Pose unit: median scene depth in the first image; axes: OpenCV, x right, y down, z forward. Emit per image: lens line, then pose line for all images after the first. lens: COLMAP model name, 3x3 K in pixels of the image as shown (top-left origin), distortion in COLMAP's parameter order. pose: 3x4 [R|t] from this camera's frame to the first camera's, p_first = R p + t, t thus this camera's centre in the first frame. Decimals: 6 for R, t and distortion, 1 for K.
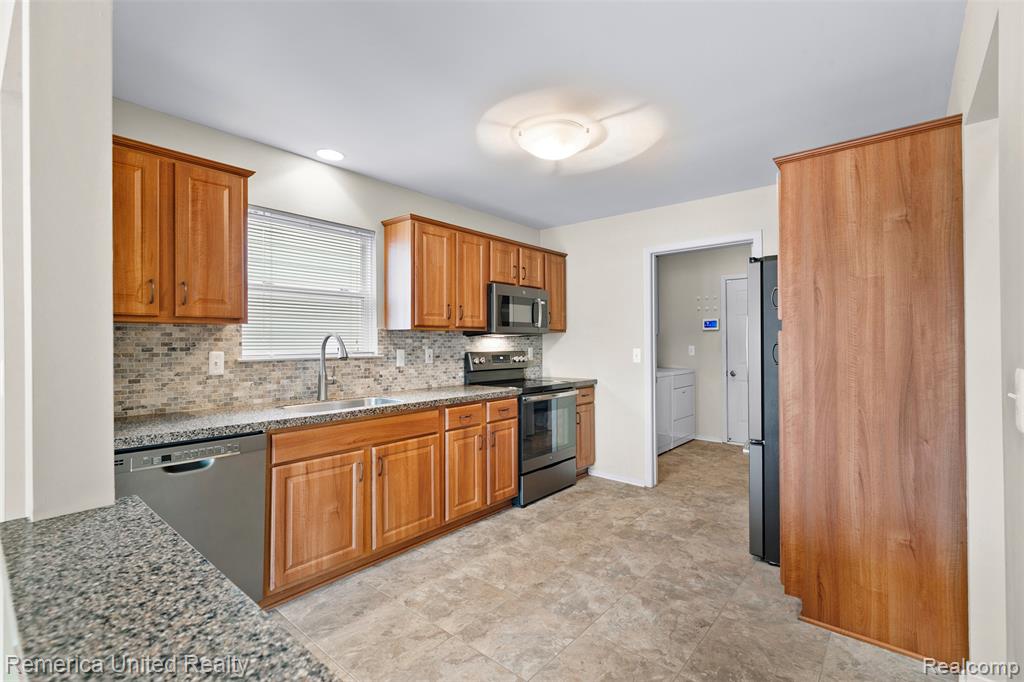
lens RADIAL K [[459.1, 0, 512.9], [0, 459.1, 339.3], [0, 0, 1]] dist [0.000233, -0.000023]
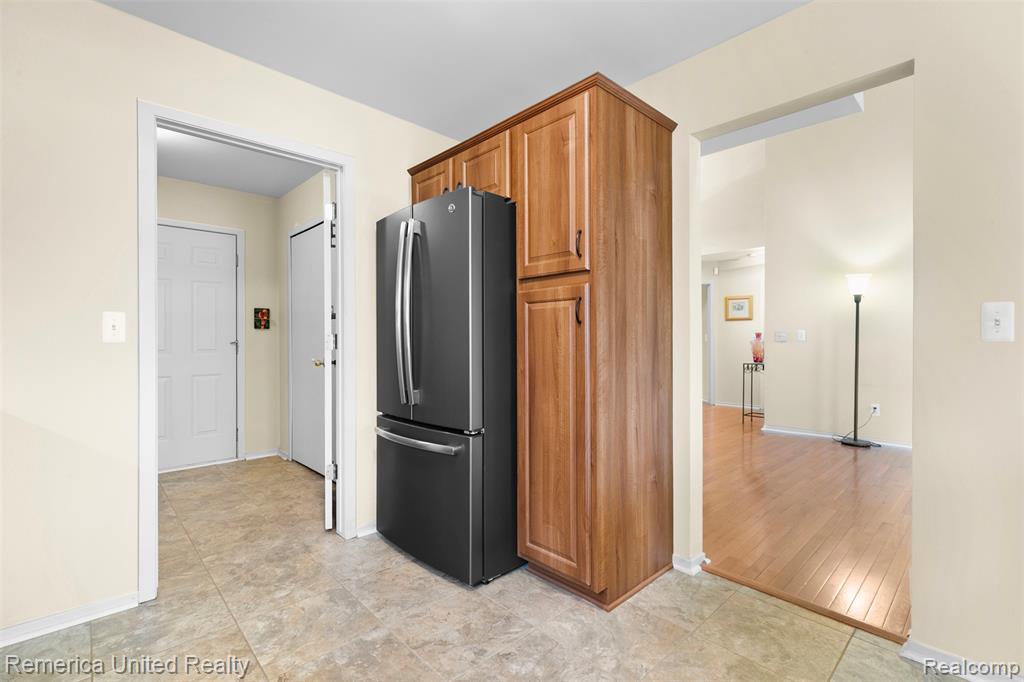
lens RADIAL K [[459.1, 0, 512.9], [0, 459.1, 339.3], [0, 0, 1]] dist [0.000233, -0.000023]
pose [[0.106143, 0.001981, 0.994349, -0.191256], [-0.005470, 0.999984, -0.001408, 0.061981], [-0.994336, -0.005289, 0.106152, 0.760358]]
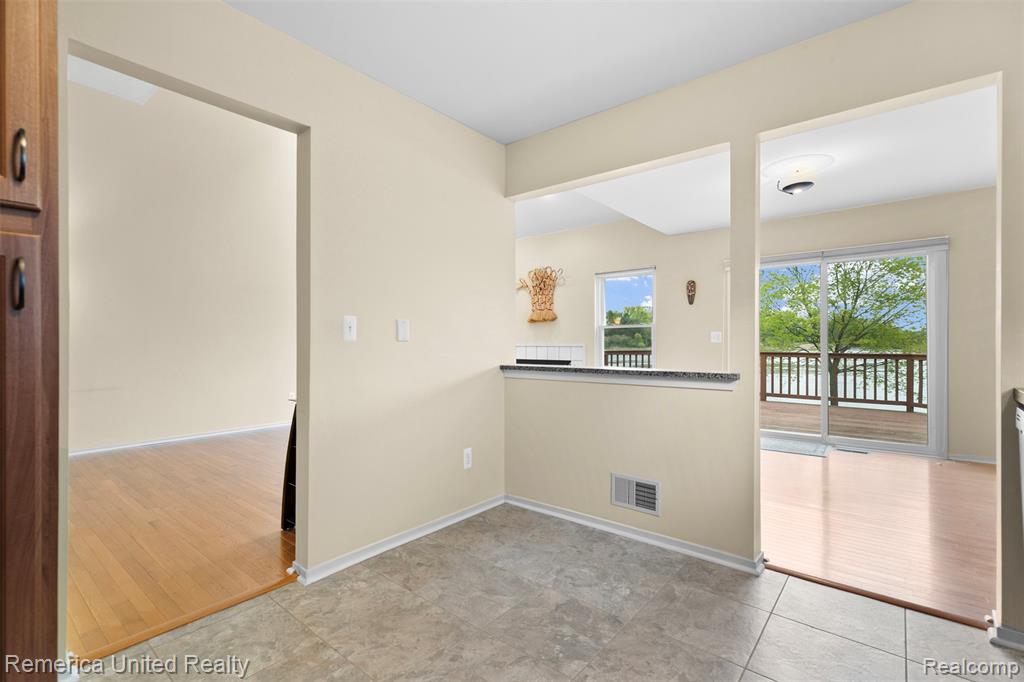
lens RADIAL K [[464.2, 0, 509.3], [0, 464.2, 344.1], [0, 0, 1]] dist [-0.000438, -0.000053]
pose [[-0.999932, 0.005116, -0.010462, 0.088347], [0.005118, 0.999987, -0.000155, 0.067012], [0.010461, -0.000208, -0.999945, 1.060035]]
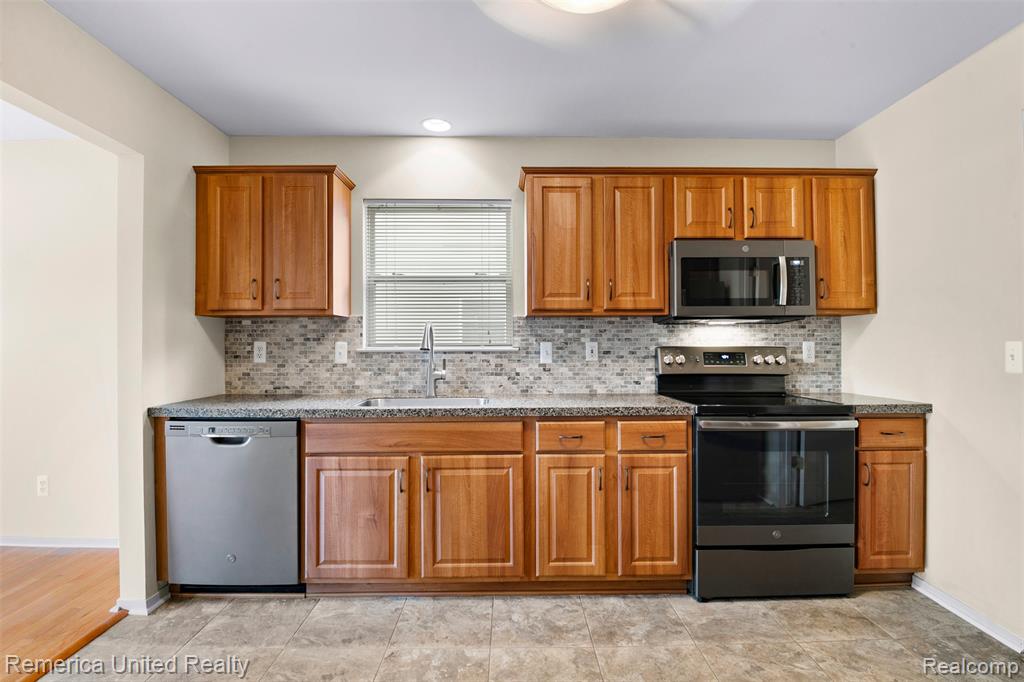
lens RADIAL K [[499.8, 0, 513.7], [0, 499.8, 338.5], [0, 0, 1]] dist [-0.019757, -0.000680]
pose [[0.658792, -0.008411, -0.752278, 0.417913], [0.006922, 0.999963, -0.005118, 0.023094], [0.752293, -0.001835, 0.658826, 0.447519]]
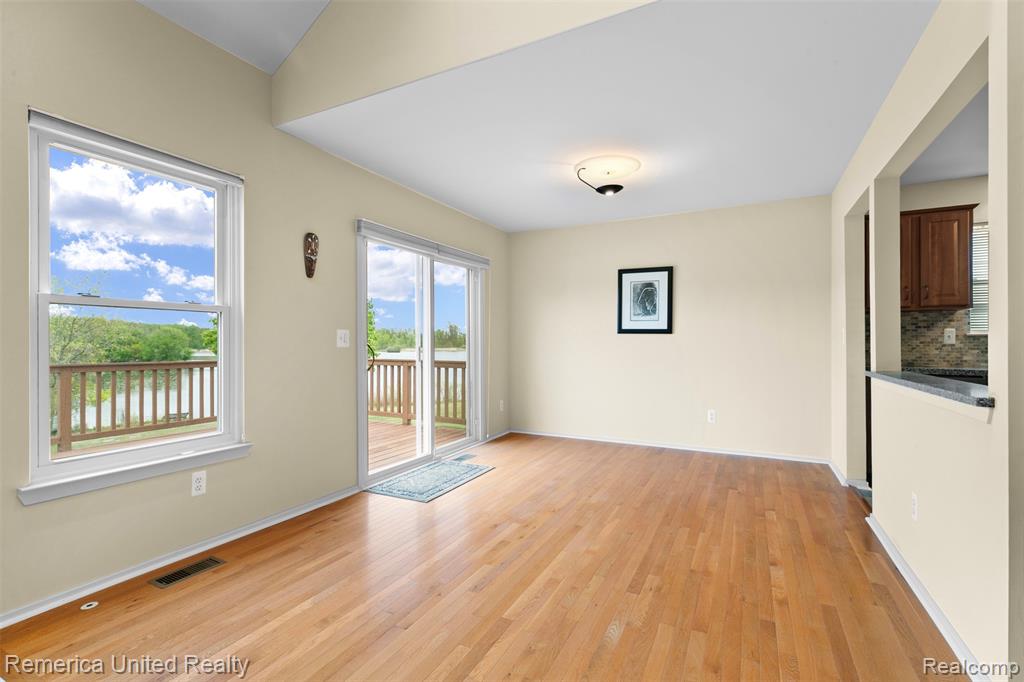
lens RADIAL K [[464.2, 0, 509.3], [0, 464.2, 344.1], [0, 0, 1]] dist [-0.000438, -0.000053]
pose [[0.225106, 0.000335, -0.974334, 0.425982], [0.004668, 0.999988, 0.001422, 0.057361], [0.974323, -0.004868, 0.225102, -0.623408]]
